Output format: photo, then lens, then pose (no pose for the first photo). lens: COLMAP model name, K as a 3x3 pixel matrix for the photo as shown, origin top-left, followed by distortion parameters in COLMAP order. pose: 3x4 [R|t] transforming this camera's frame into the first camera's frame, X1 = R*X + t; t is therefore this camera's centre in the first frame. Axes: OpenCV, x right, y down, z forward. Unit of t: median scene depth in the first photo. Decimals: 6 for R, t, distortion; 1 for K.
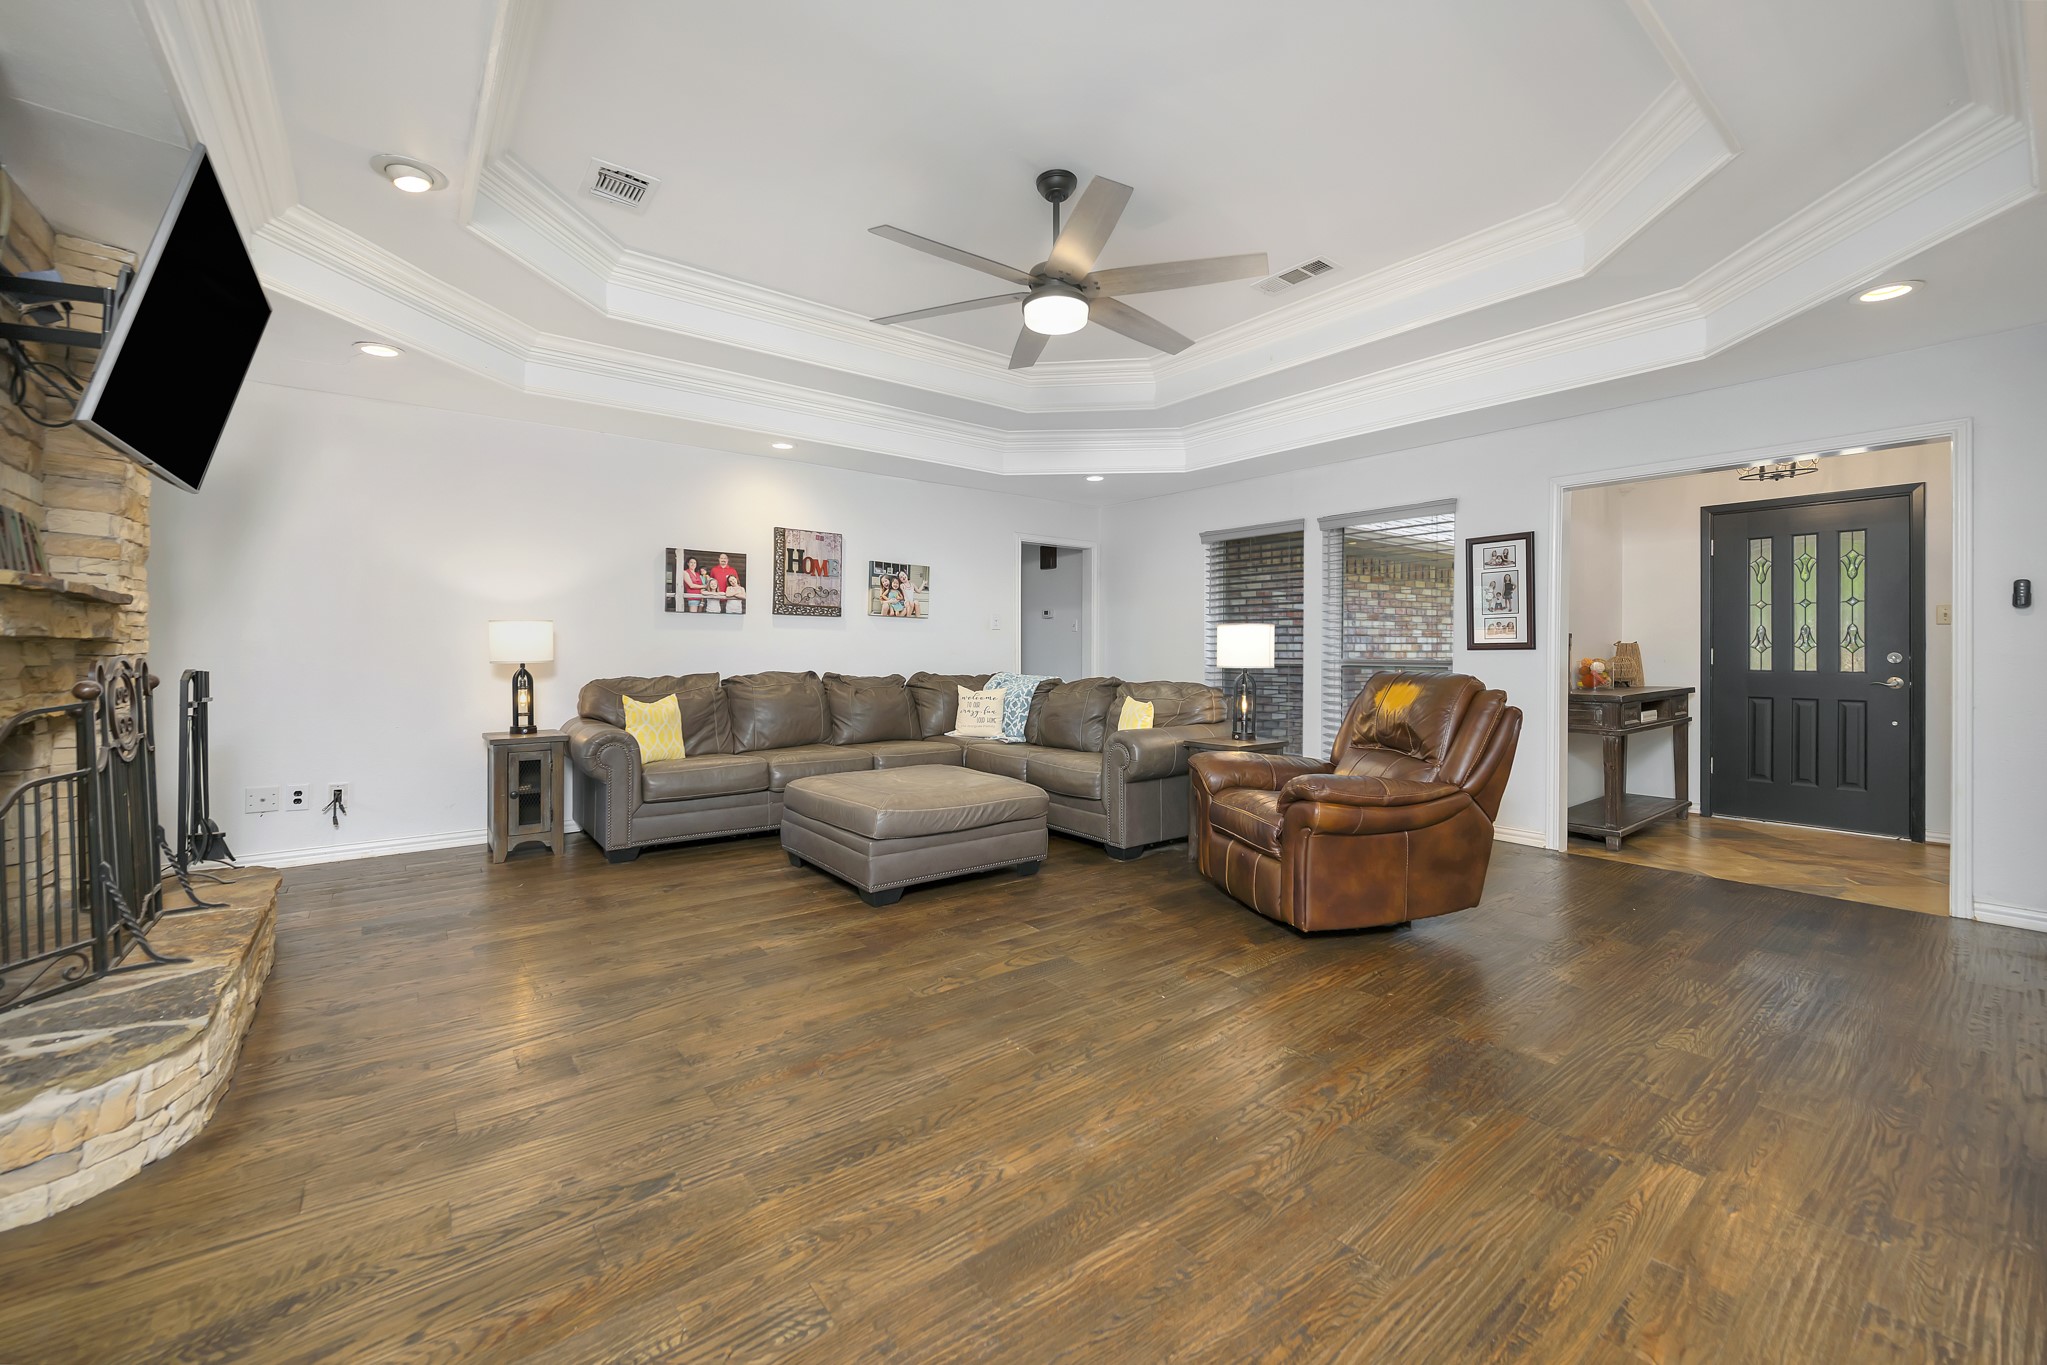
lens RADIAL K [[821.6, 0, 1024.3], [0, 821.6, 652.2], [0, 0, 1]] dist [-0.000959, -0.000188]
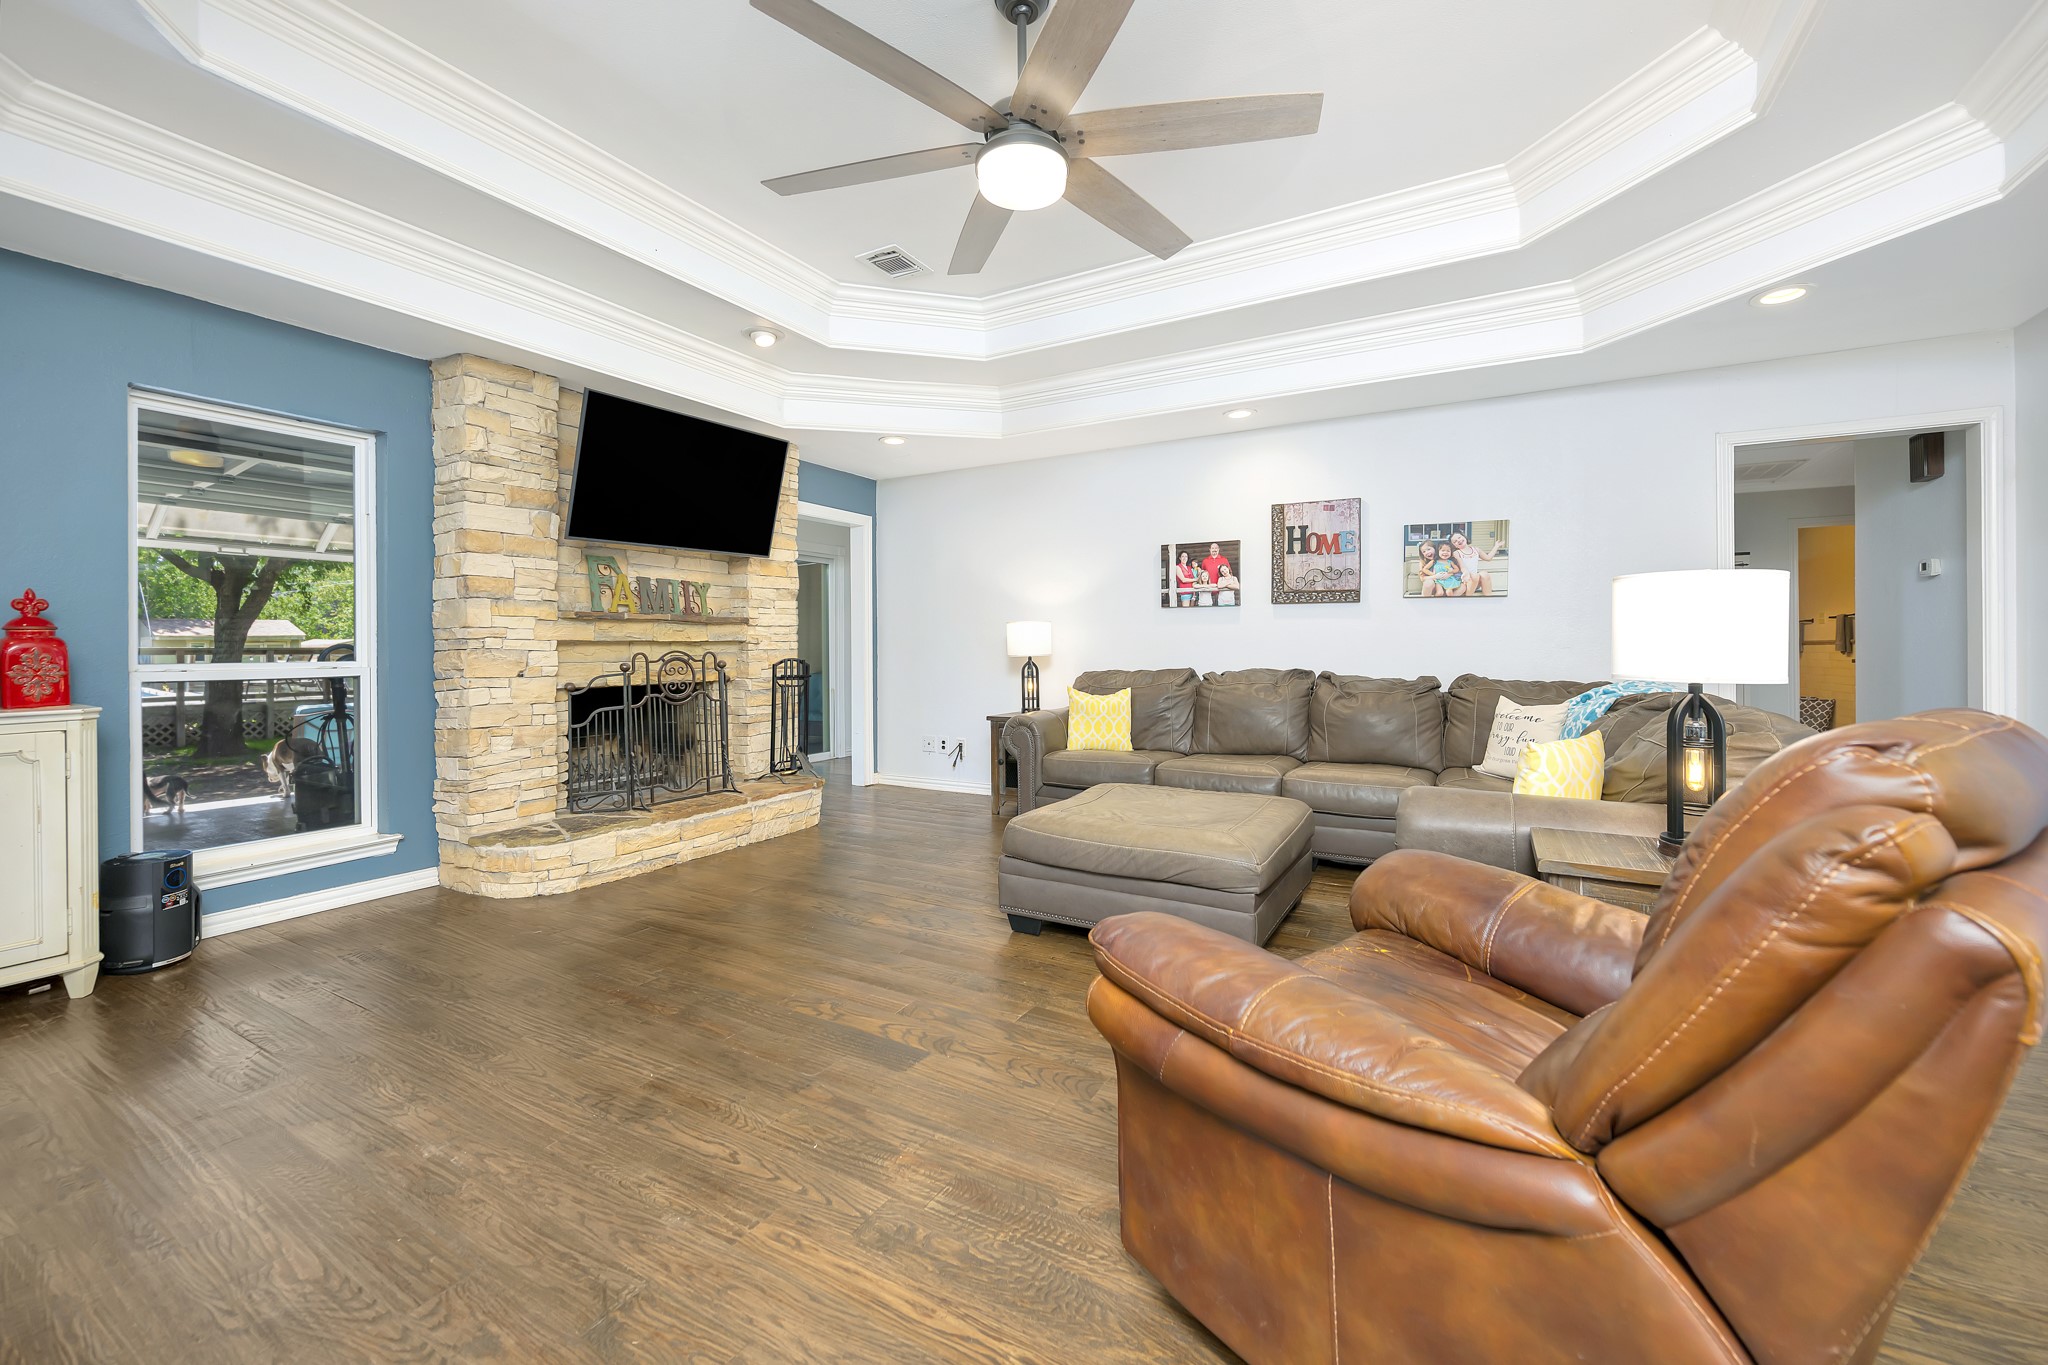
lens RADIAL K [[815.4, 0, 1028.8], [0, 815.4, 656.4], [0, 0, 1]] dist [0.002294, 0.000111]
pose [[0.375652, 0.006773, -0.926736, 0.434407], [0.002426, 0.999963, 0.008291, 0.002345], [0.926758, -0.005362, 0.375621, 0.456991]]
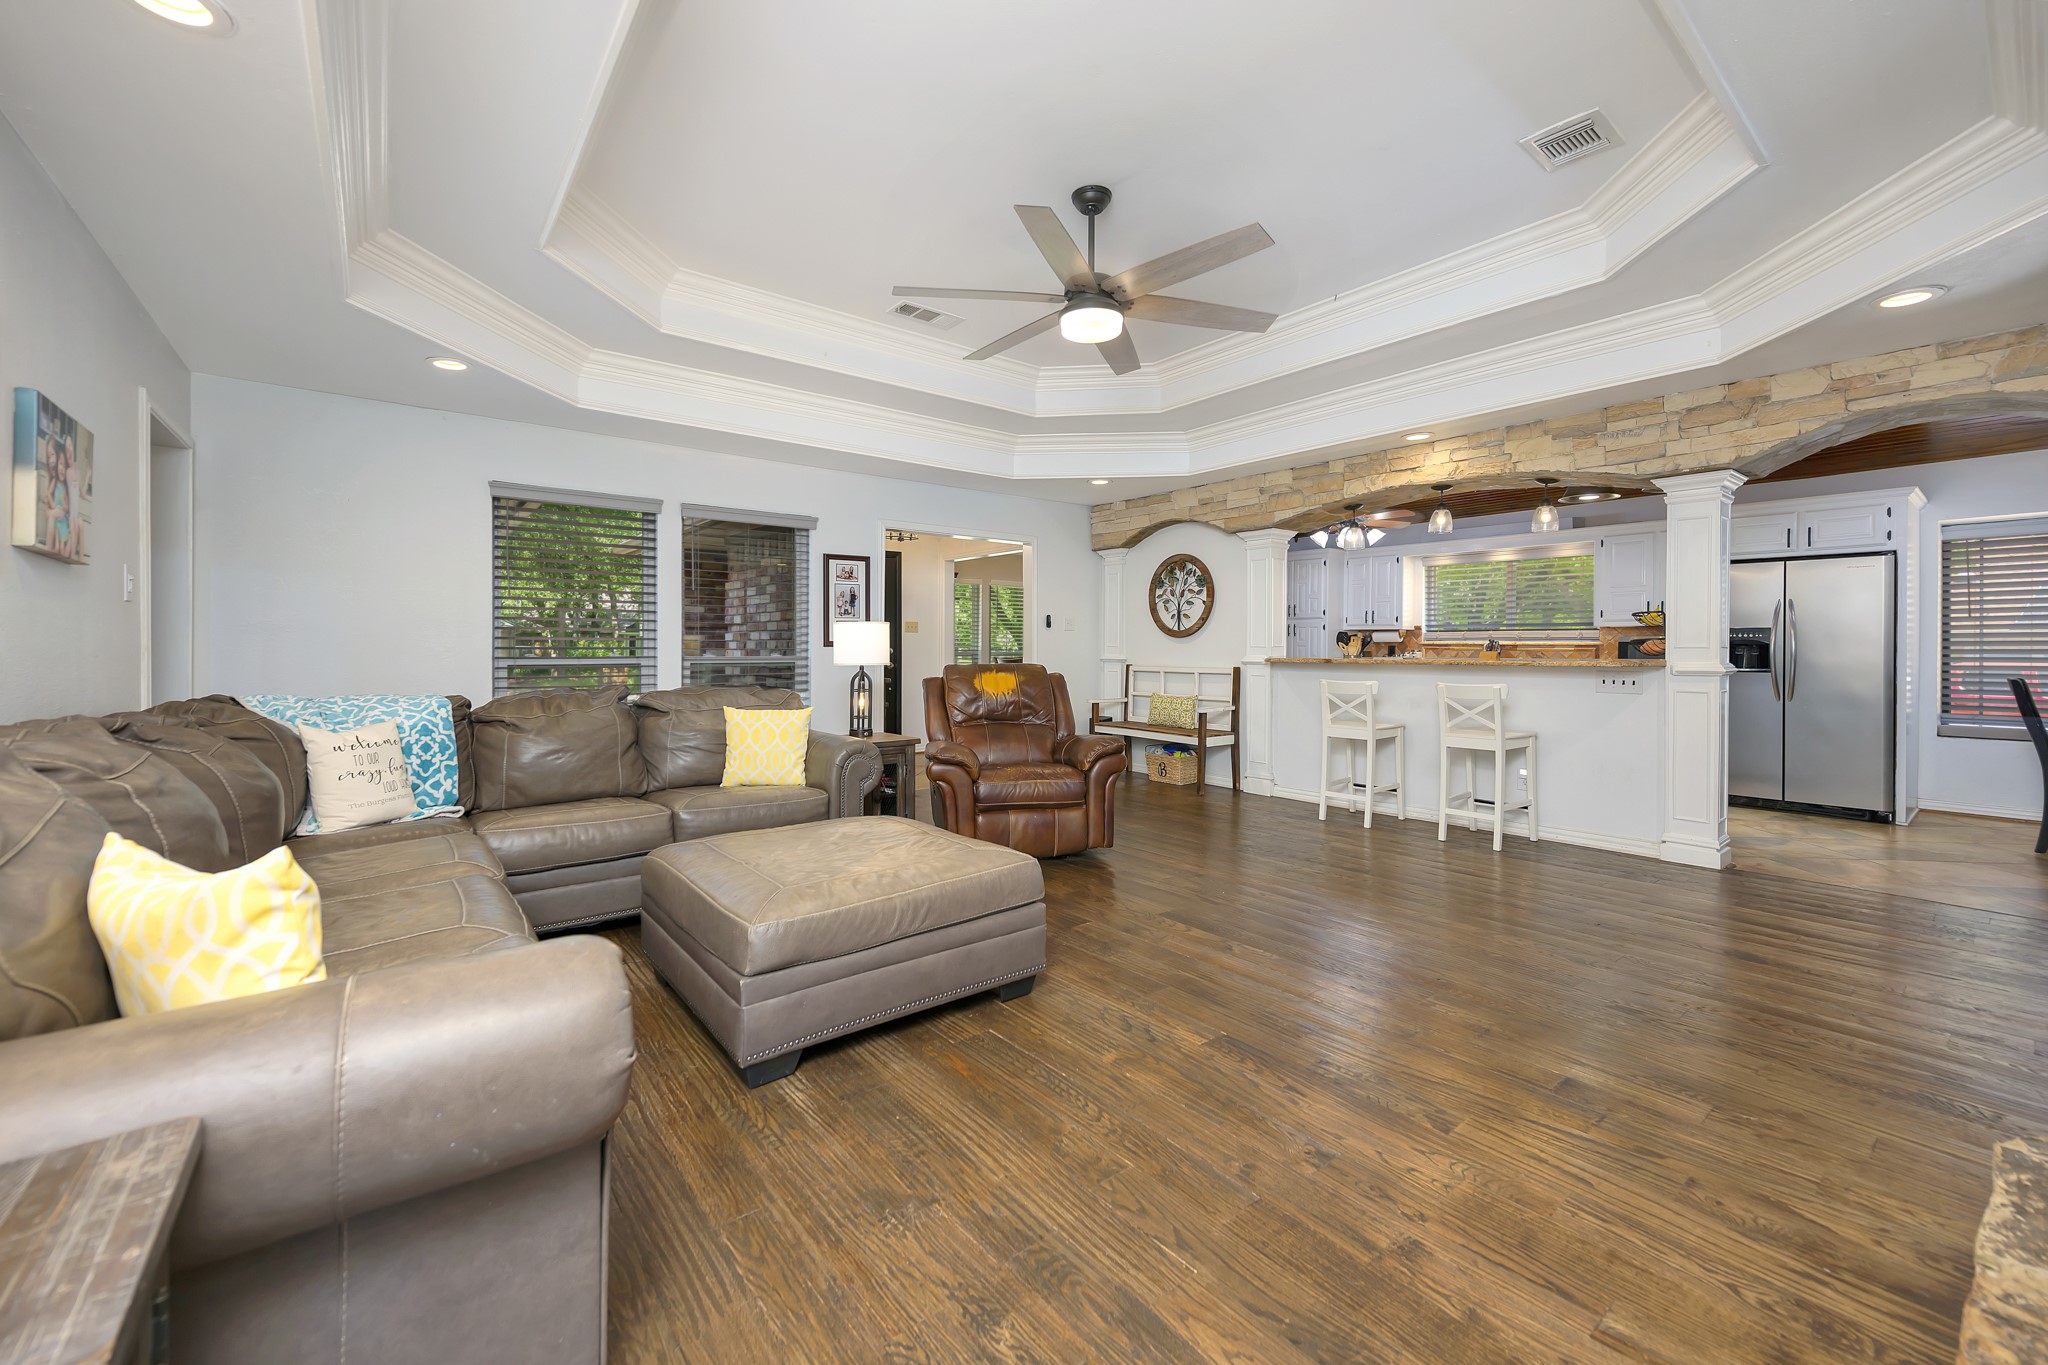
lens RADIAL K [[814.4, 0, 1024.0], [0, 814.4, 682.5], [0, 0, 1]] dist [-0.003041, -0.000373]
pose [[-0.004891, -0.044713, 0.998988, -0.608774], [0.002103, 0.998997, 0.044724, -0.003255], [-0.999986, 0.002320, -0.004792, 0.675328]]
